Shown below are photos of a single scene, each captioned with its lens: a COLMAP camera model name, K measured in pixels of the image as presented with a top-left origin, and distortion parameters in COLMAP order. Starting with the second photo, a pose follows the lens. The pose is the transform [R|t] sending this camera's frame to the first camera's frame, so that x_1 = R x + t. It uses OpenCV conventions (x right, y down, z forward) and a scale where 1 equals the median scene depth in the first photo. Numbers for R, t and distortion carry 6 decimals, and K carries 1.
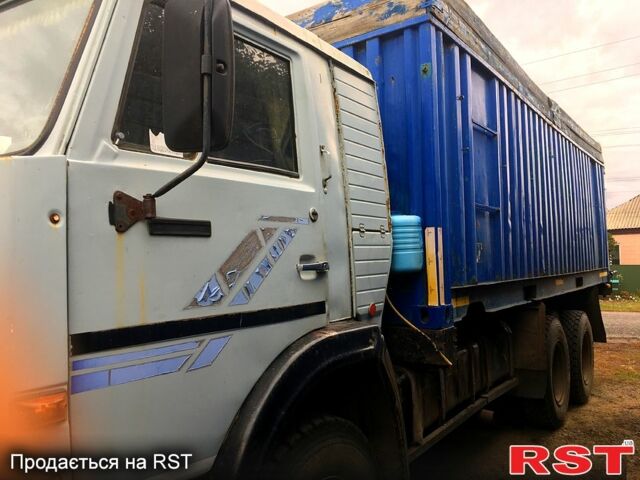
lens RADIAL K [[539.1, 0, 320.0], [0, 539.1, 240.0], [0, 0, 1]] dist [0.081354, -0.104770]
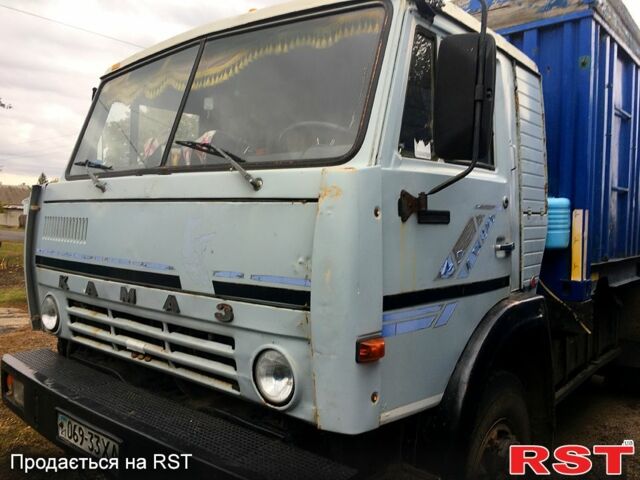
lens RADIAL K [[539.1, 0, 320.0], [0, 539.1, 240.0], [0, 0, 1]] dist [0.081354, -0.104770]
pose [[0.994210, 0.048894, -0.095684, -0.230800], [-0.040869, 0.995619, 0.084100, -0.037427], [0.099376, -0.079703, 0.991853, -0.171415]]
